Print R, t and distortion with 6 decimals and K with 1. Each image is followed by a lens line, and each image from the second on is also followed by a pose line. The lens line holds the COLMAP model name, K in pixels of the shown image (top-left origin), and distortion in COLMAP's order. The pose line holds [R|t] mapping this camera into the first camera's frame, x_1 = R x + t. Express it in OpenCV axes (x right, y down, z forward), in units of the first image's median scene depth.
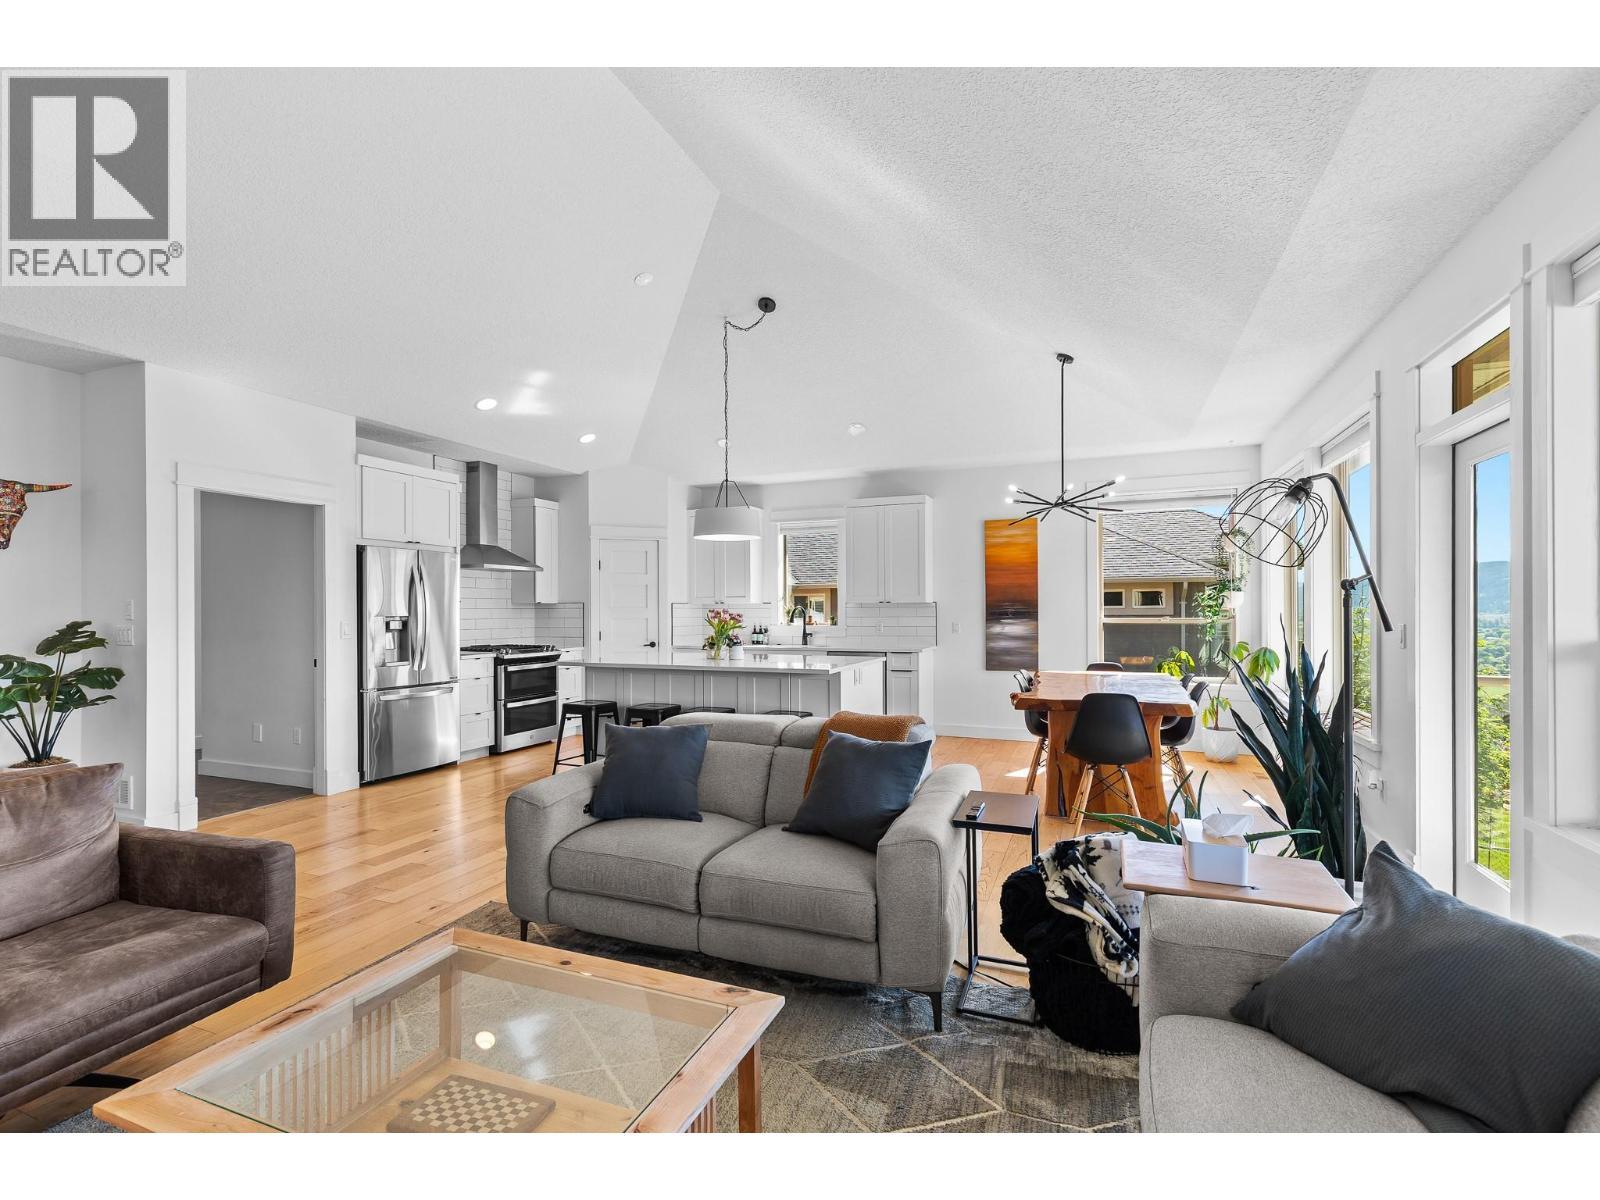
lens RADIAL K [[730.8, 0, 799.1], [0, 730.8, 607.2], [0, 0, 1]] dist [0.009937, -0.002434]
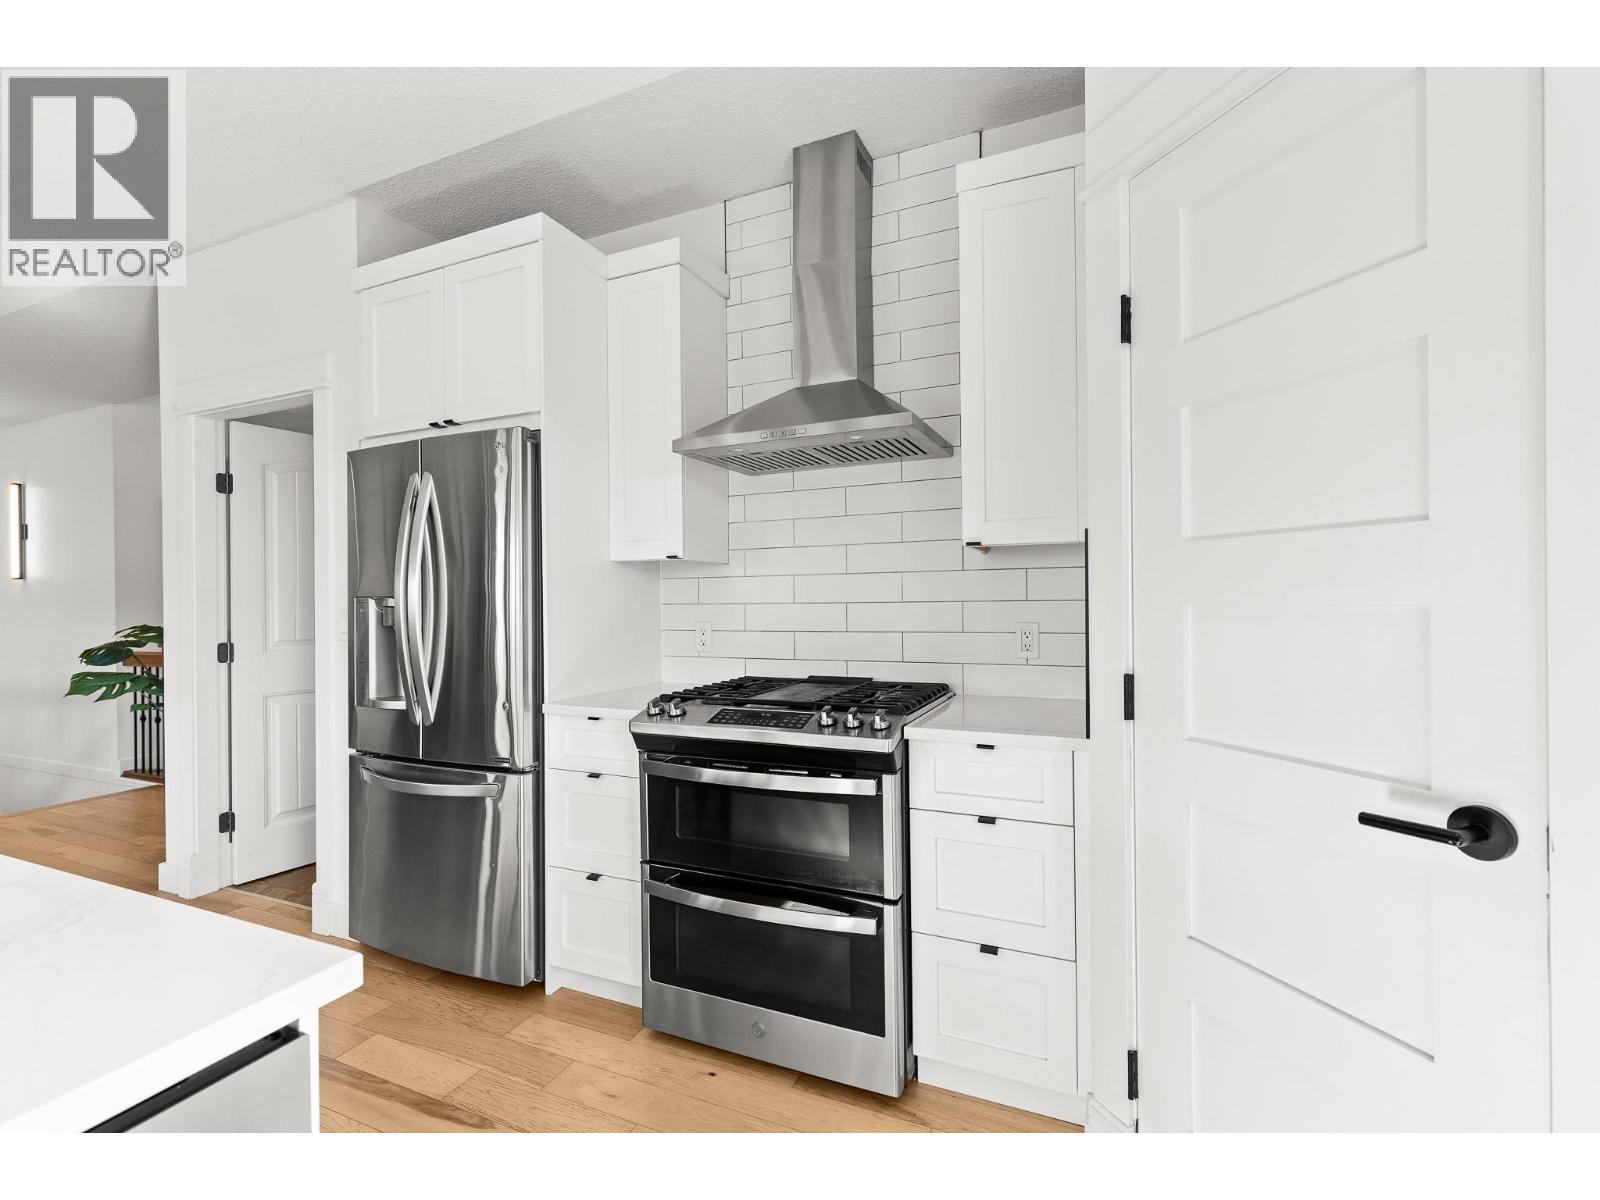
lens RADIAL K [[730.8, 0, 803.6], [0, 730.8, 598.3], [0, 0, 1]] dist [0.009937, -0.002434]
pose [[-0.004263, 0.002837, -0.999987, -0.112429], [0.015764, 0.999872, 0.002770, 0.016052], [0.999867, -0.015752, -0.004307, 1.243158]]
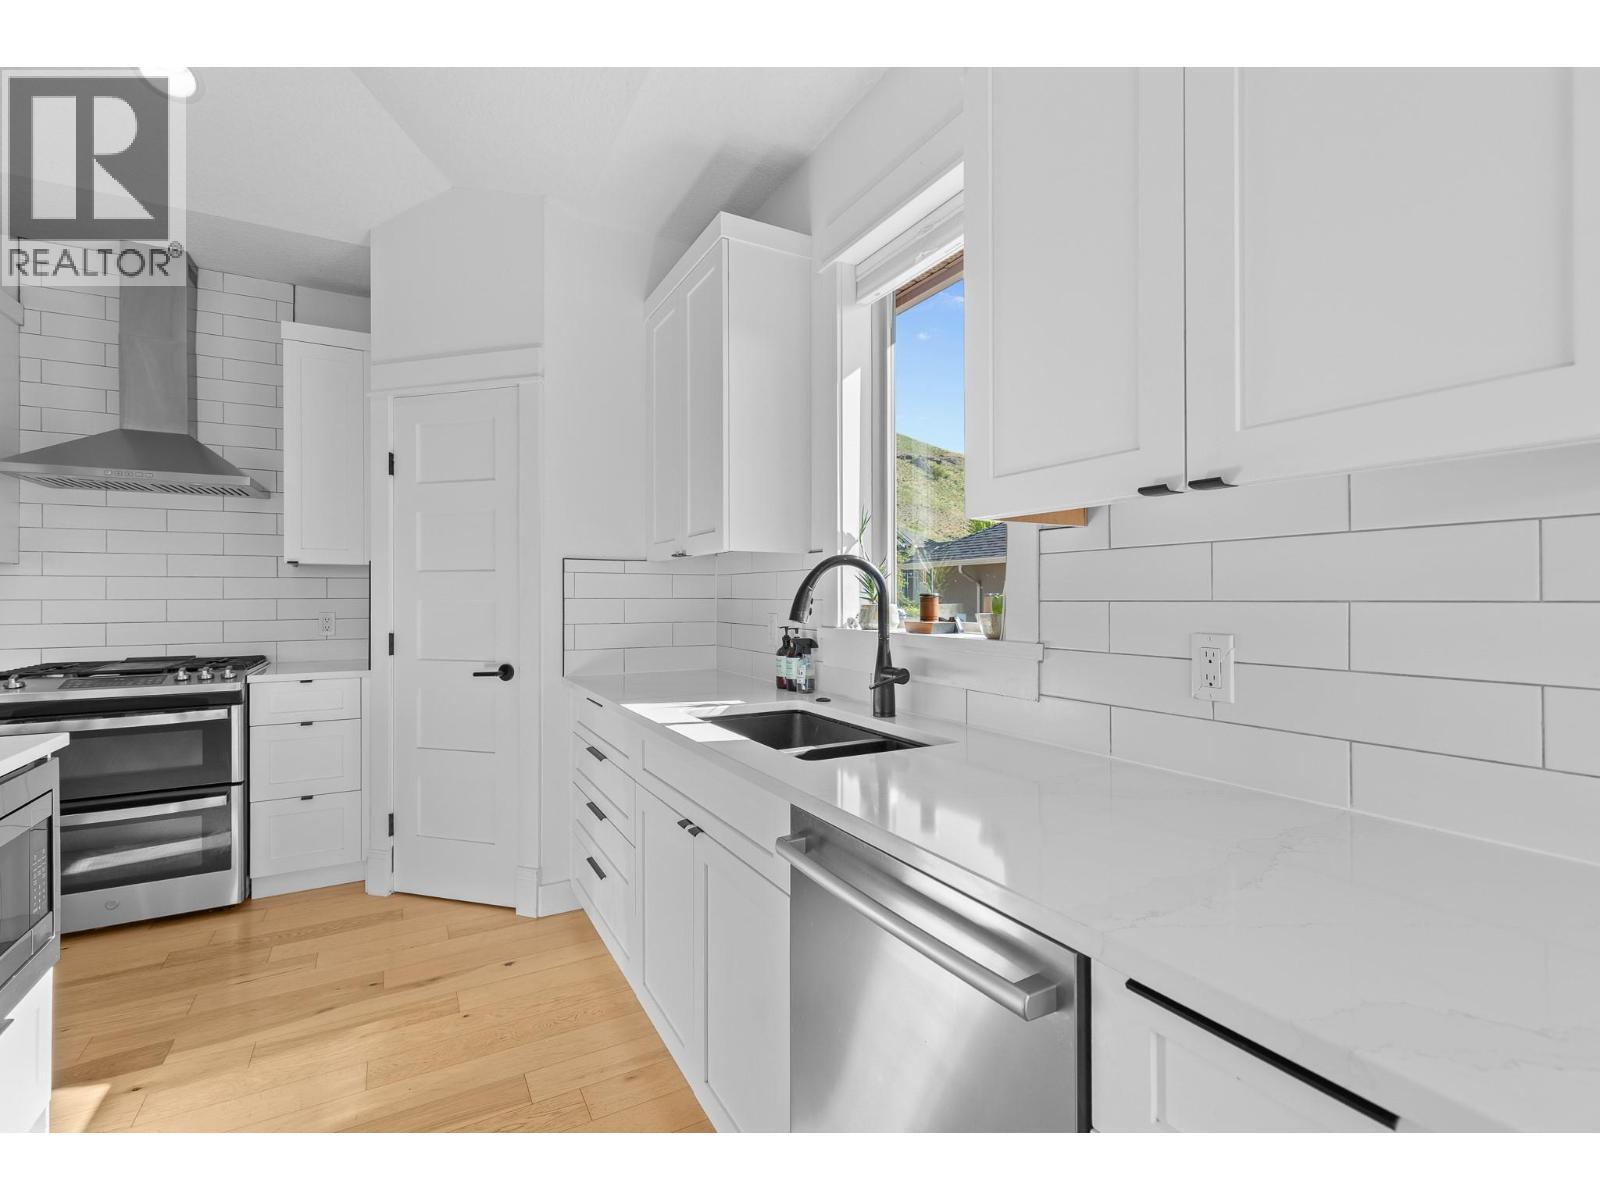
lens RADIAL K [[730.8, 0, 787.8], [0, 730.8, 595.1], [0, 0, 1]] dist [0.009937, -0.002434]
pose [[0.779214, 0.001493, -0.626756, 0.189527], [0.002496, 0.999982, 0.005485, 0.015030], [0.626753, -0.005838, 0.779196, 1.120962]]
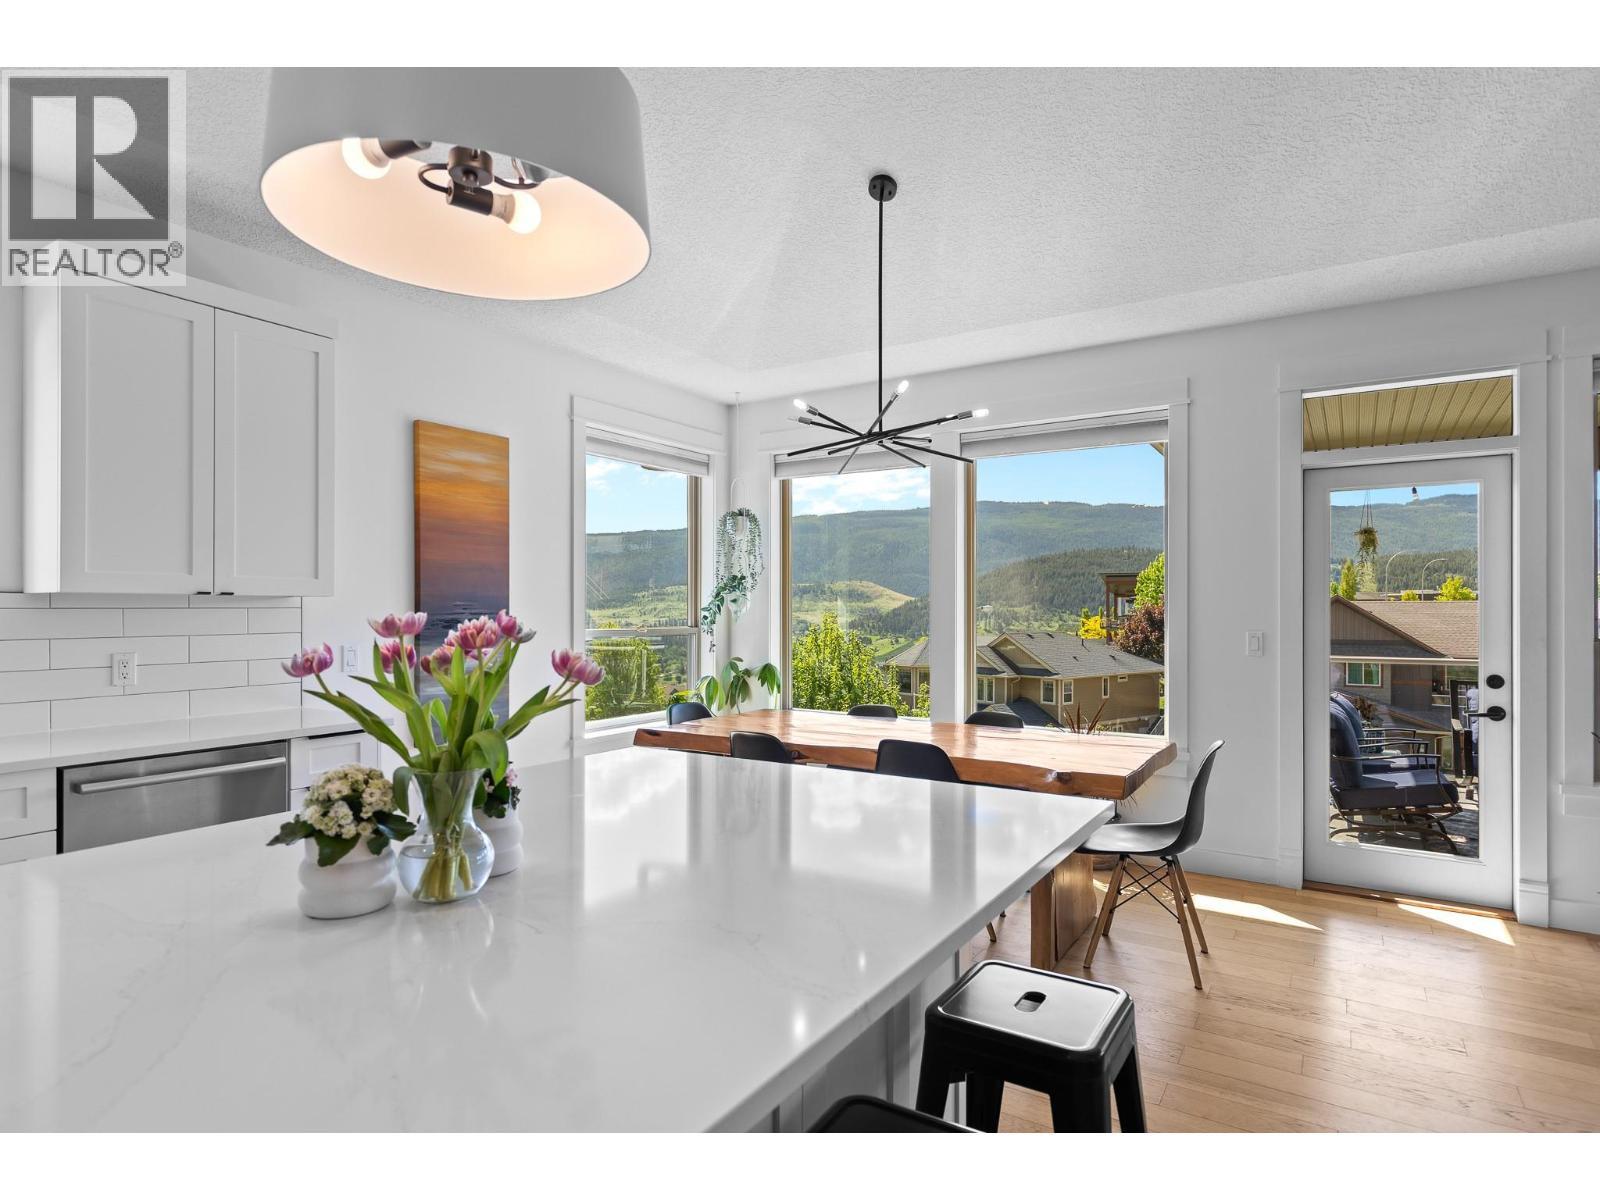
lens RADIAL K [[855.5, 0, 793.3], [0, 855.5, 620.5], [0, 0, 1]] dist [0.005121, -0.003818]
pose [[0.170739, -0.005244, 0.985302, -0.300020], [-0.008327, 0.999942, 0.006765, 0.001288], [-0.985281, -0.009359, 0.170685, 0.875588]]
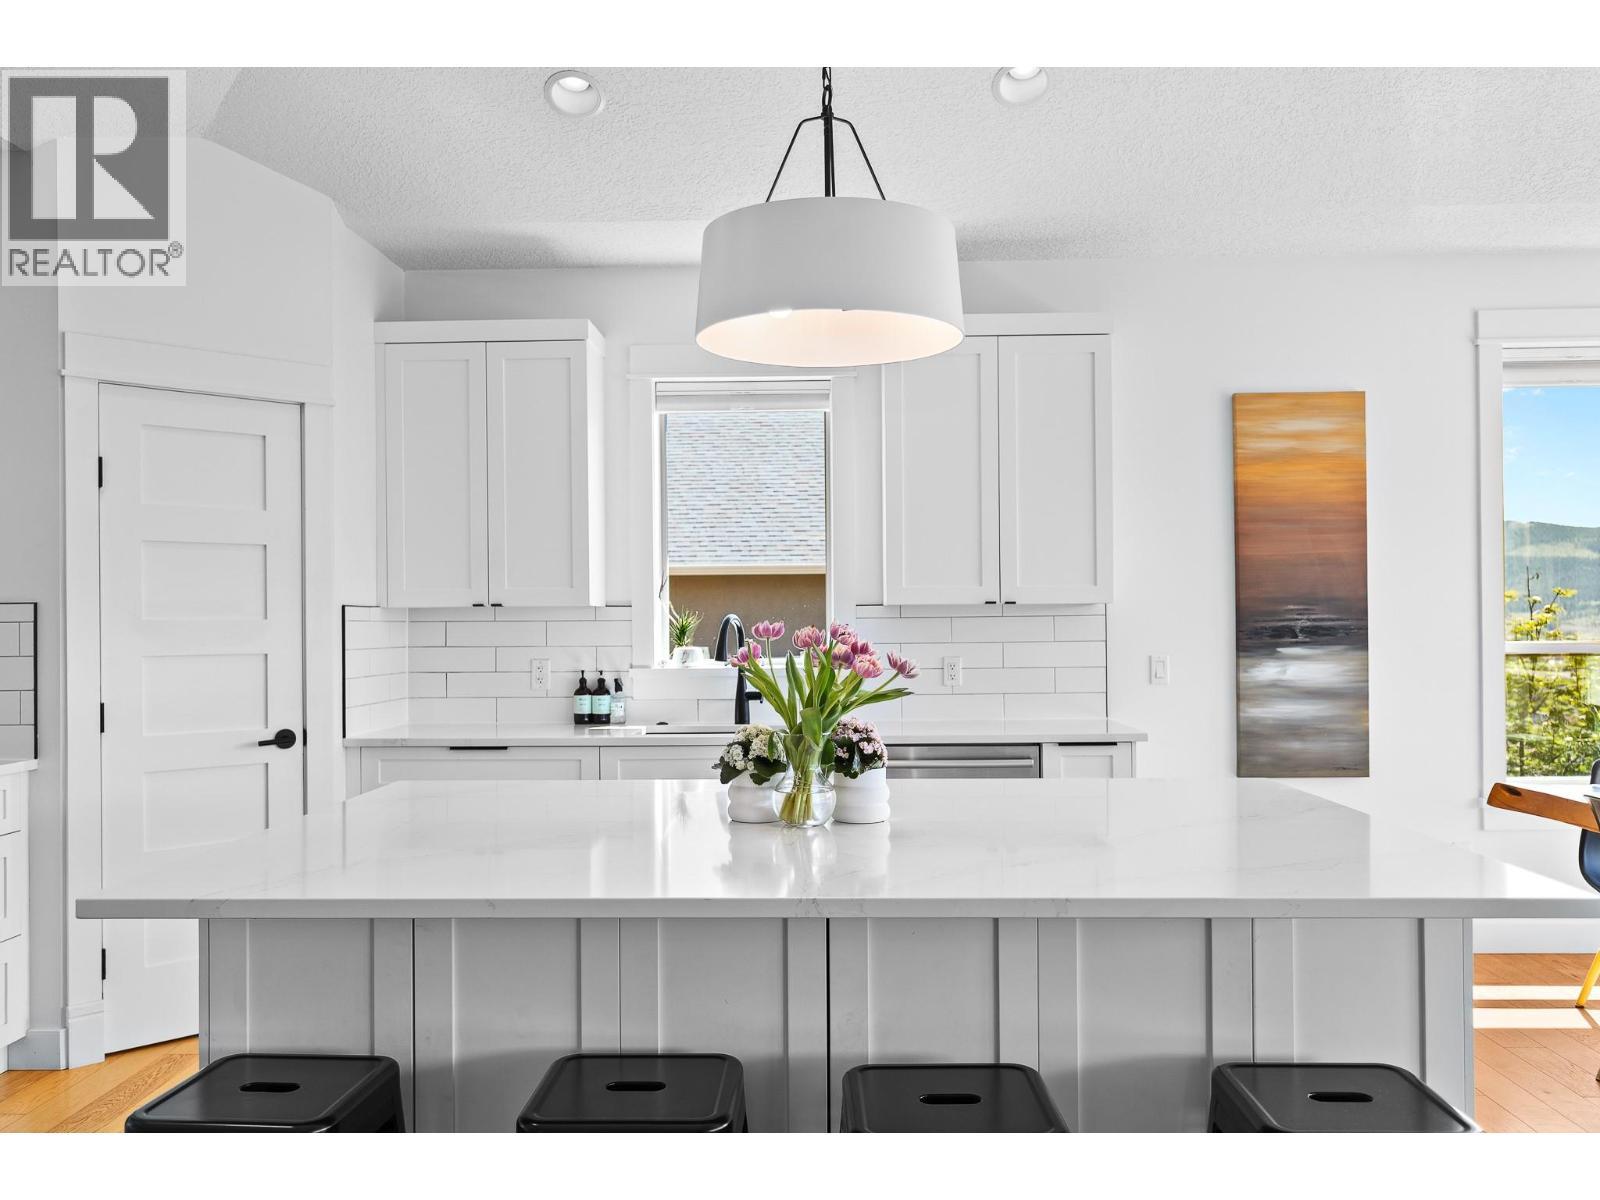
lens RADIAL K [[1255.7, 0, 795.6], [0, 1255.7, 623.2], [0, 0, 1]] dist [0.007552, -0.008645]
pose [[0.932283, -0.003676, 0.361711, -0.266349], [0.001761, 0.999983, 0.005626, -0.000514], [-0.361725, -0.004608, 0.932273, 0.595406]]
